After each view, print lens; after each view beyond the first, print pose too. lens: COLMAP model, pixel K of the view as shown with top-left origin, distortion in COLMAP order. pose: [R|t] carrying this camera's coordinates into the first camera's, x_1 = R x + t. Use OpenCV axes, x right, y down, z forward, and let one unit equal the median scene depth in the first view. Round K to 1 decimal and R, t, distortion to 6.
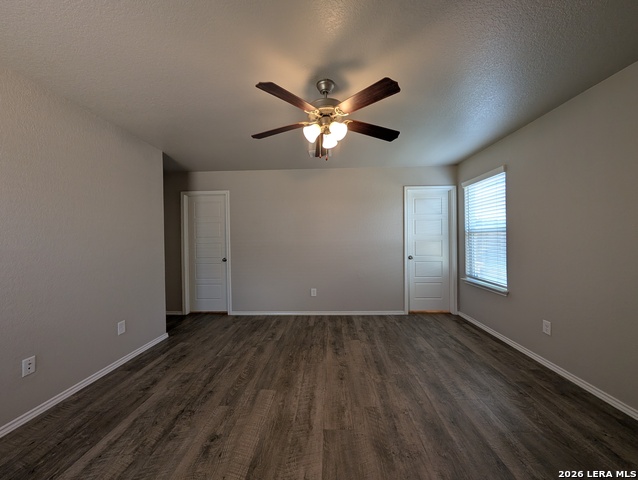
lens RADIAL K [[242.2, 0, 322.2], [0, 242.2, 239.5], [0, 0, 1]] dist [0.001977, -0.000323]
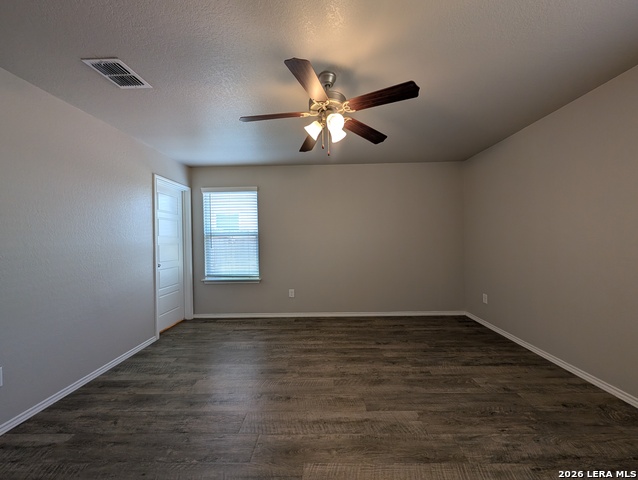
lens RADIAL K [[242.2, 0, 317.7], [0, 242.2, 240.6], [0, 0, 1]] dist [0.001977, -0.000323]
pose [[-0.013001, 0.008768, 0.999877, -0.549466], [0.016637, 0.999825, -0.008551, 0.011526], [-0.999777, 0.016524, -0.013145, 0.617277]]
